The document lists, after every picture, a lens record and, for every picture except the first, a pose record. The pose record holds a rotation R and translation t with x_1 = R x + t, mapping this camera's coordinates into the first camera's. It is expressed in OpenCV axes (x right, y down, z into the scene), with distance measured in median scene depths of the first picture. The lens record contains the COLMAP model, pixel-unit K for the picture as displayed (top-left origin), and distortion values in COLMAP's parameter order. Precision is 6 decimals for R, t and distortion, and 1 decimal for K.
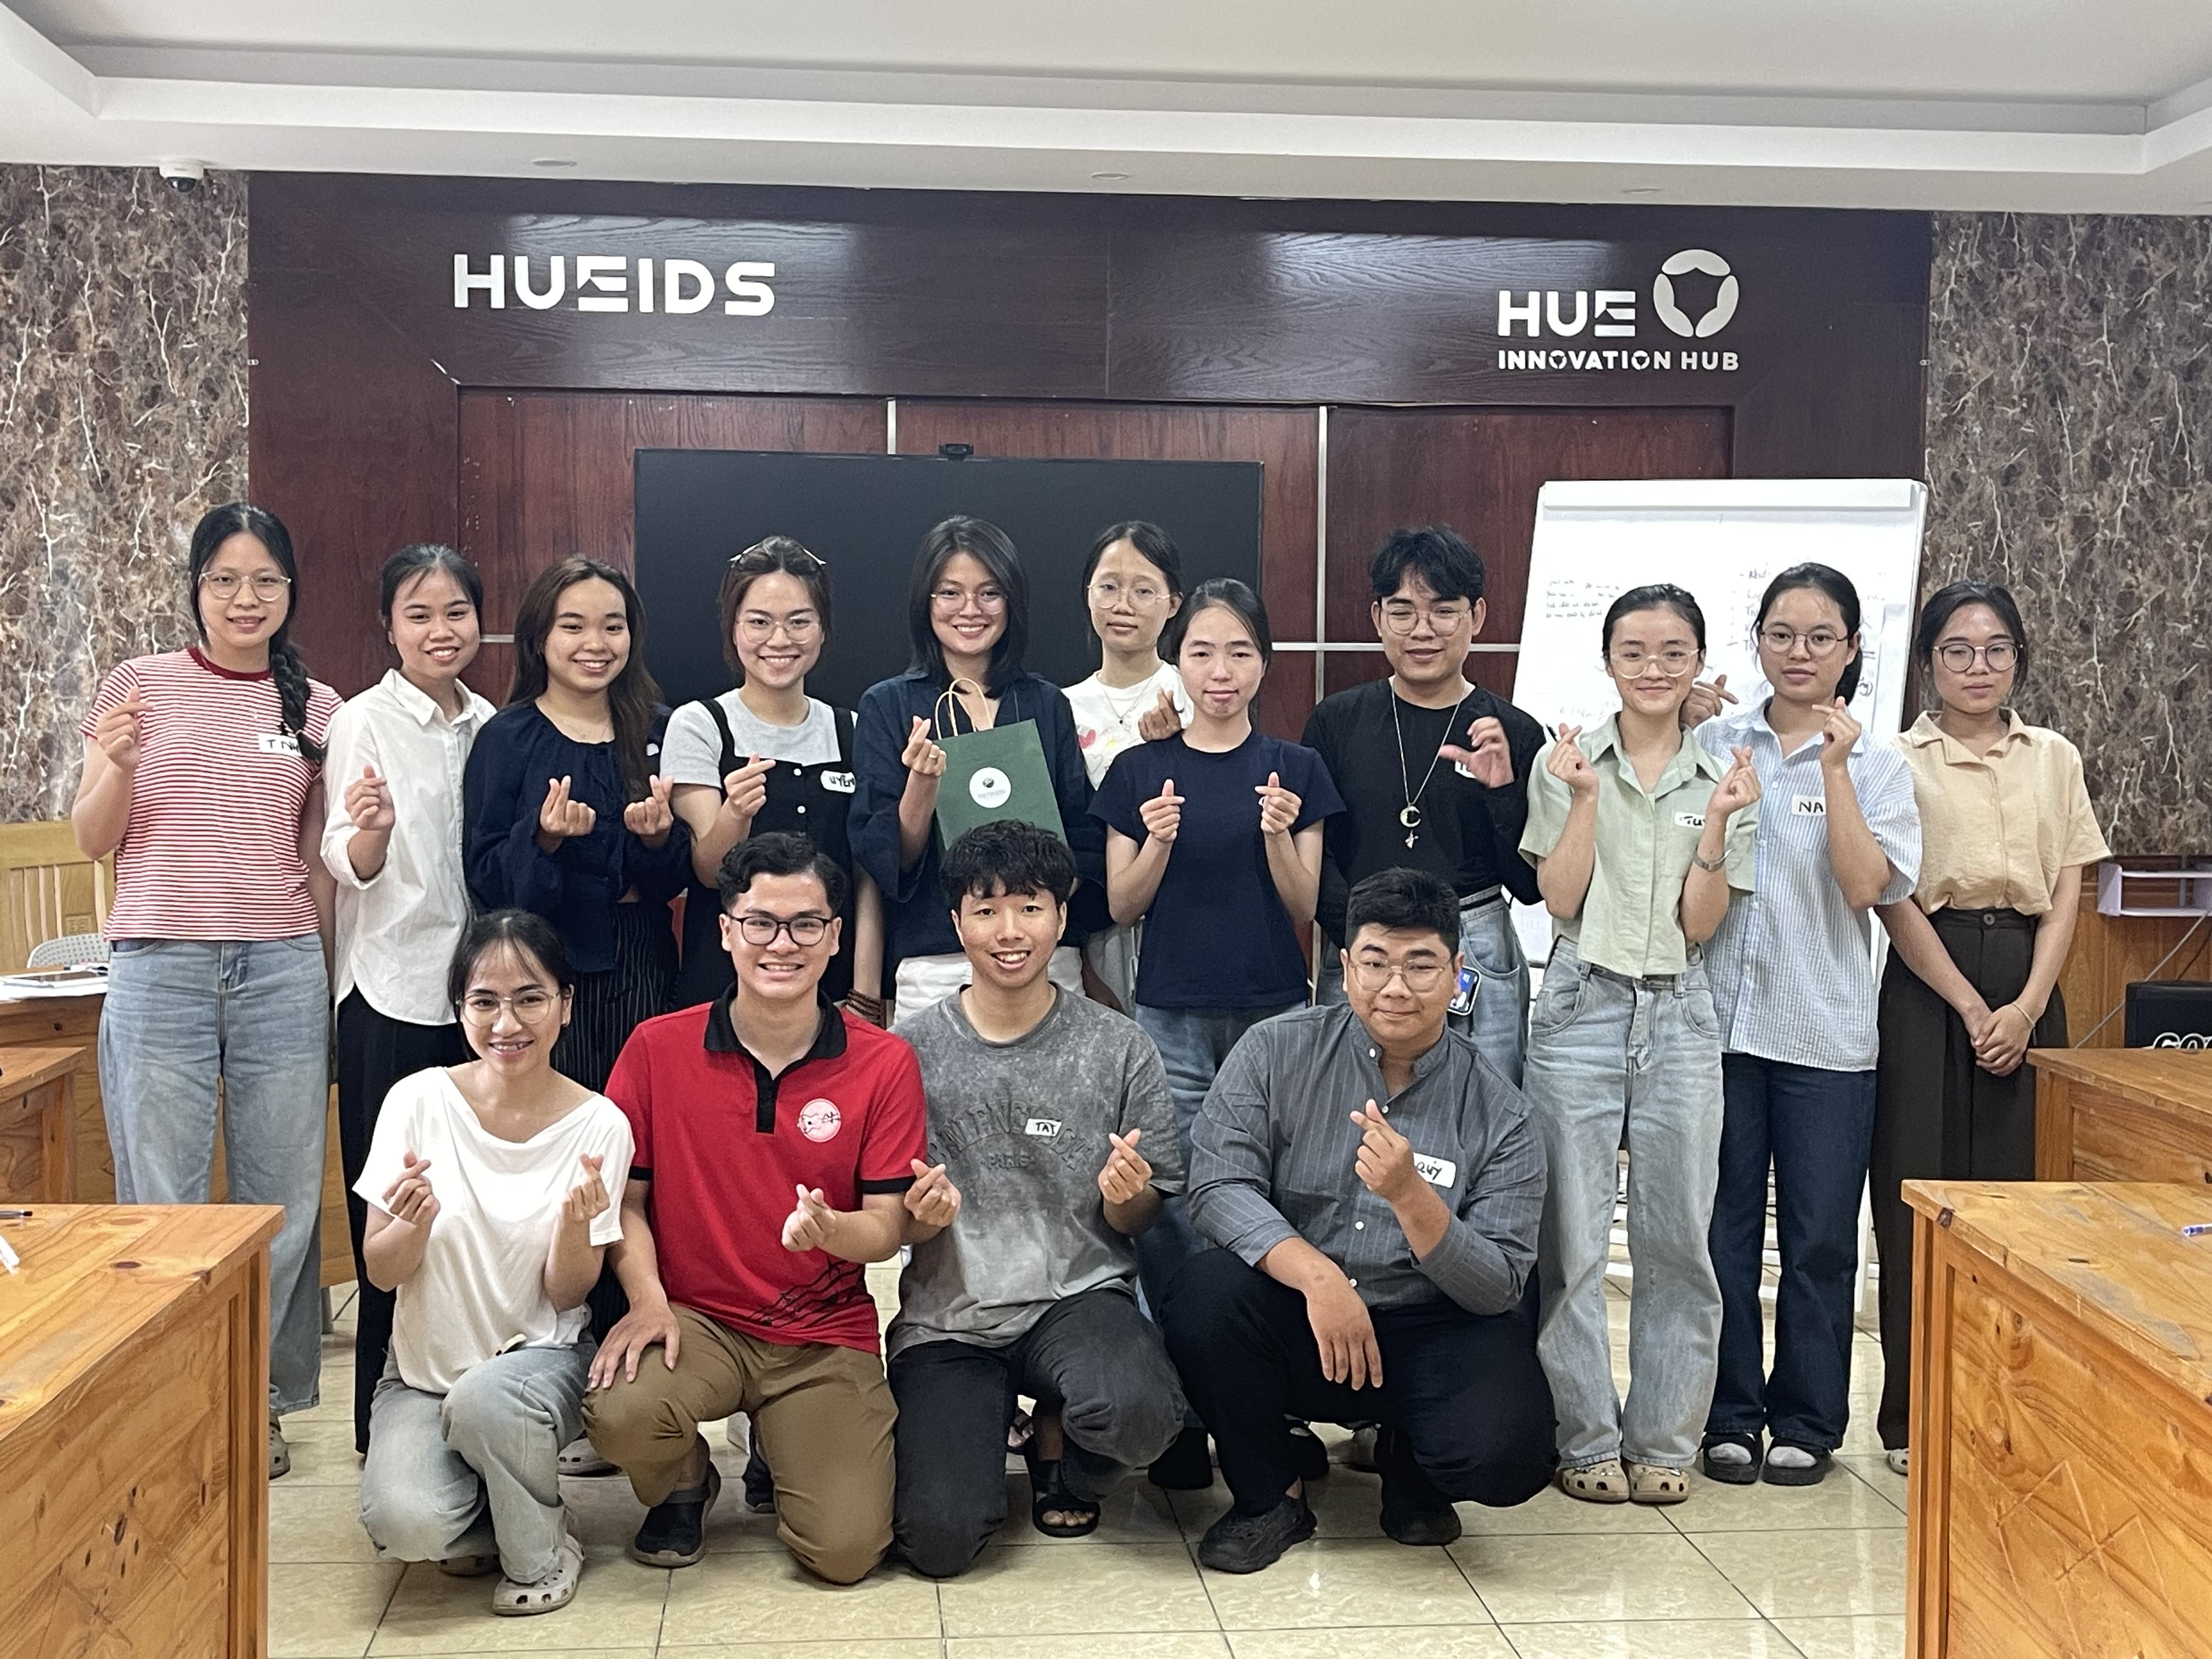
lens RADIAL K [[2592.2, 0, 1104.7], [0, 2592.2, 834.3], [0, 0, 1]] dist [0.034446, 0.000000]
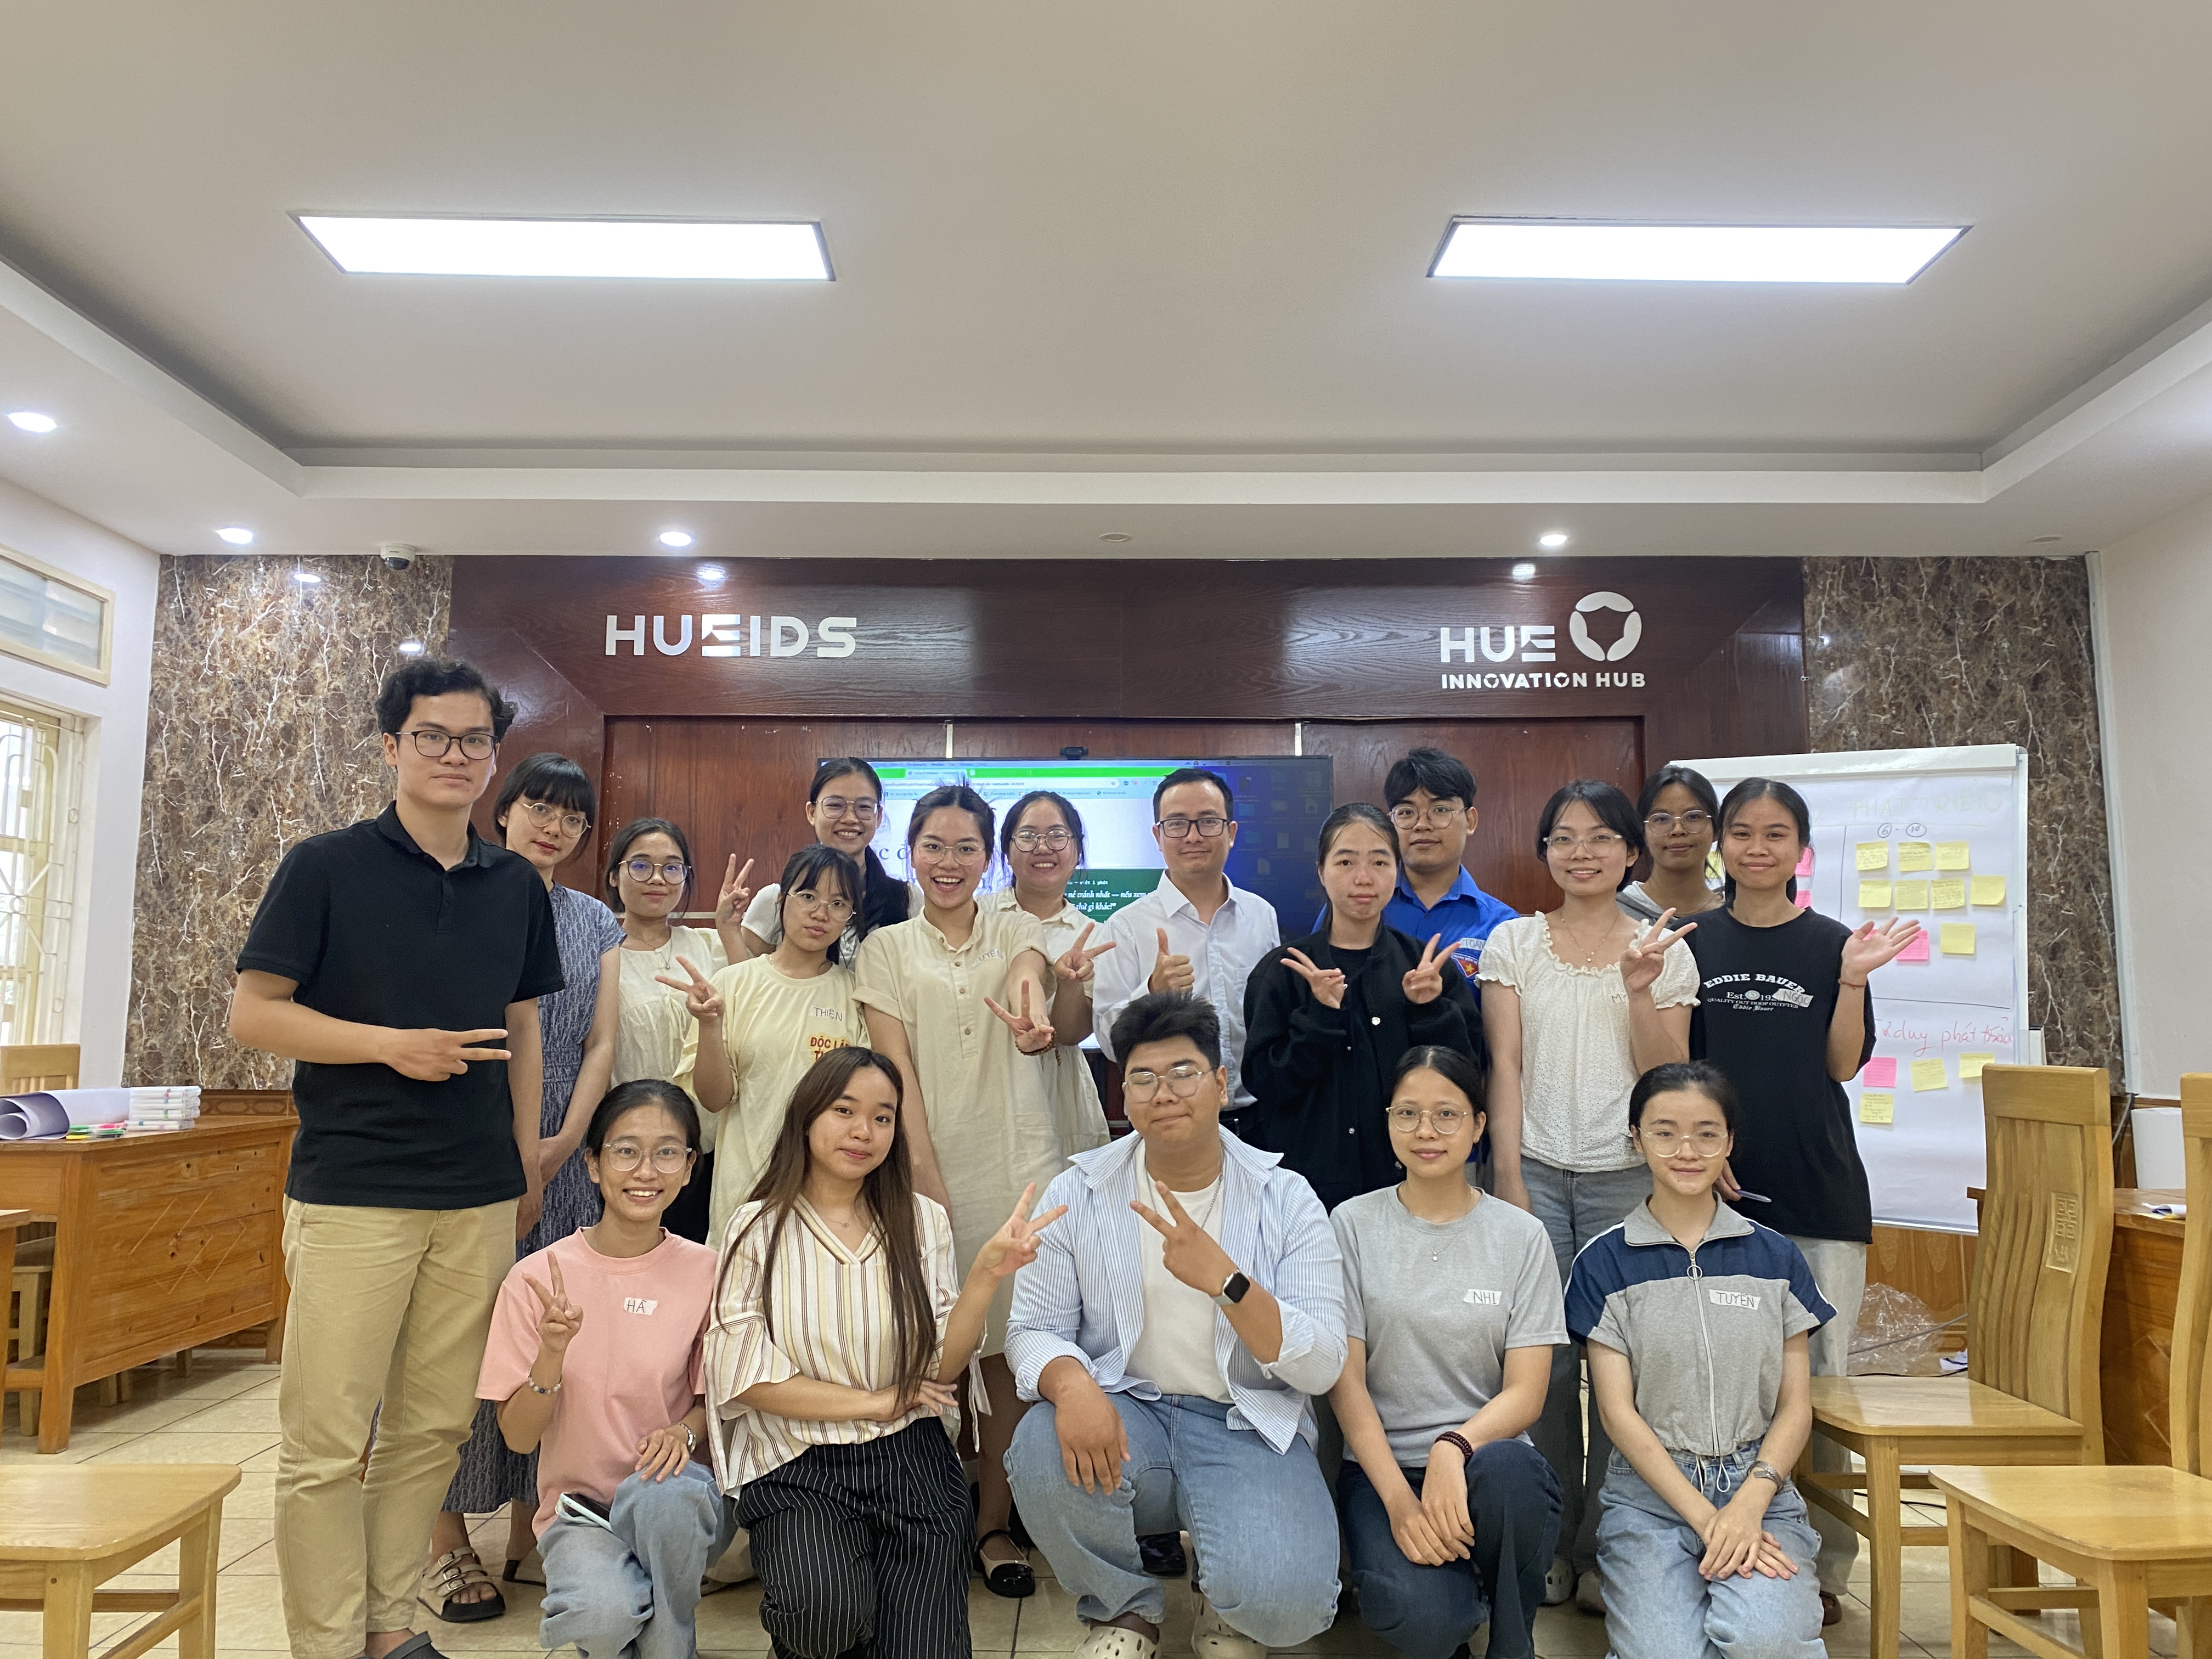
lens RADIAL K [[1626.1, 0, 1093.6], [0, 1626.1, 812.3], [0, 0, 1]] dist [0.035391, -0.038253]
pose [[0.995296, -0.015245, -0.095677, 0.060779], [-0.001350, 0.985265, -0.171030, 0.009128], [0.096875, 0.170355, 0.980609, 0.242666]]
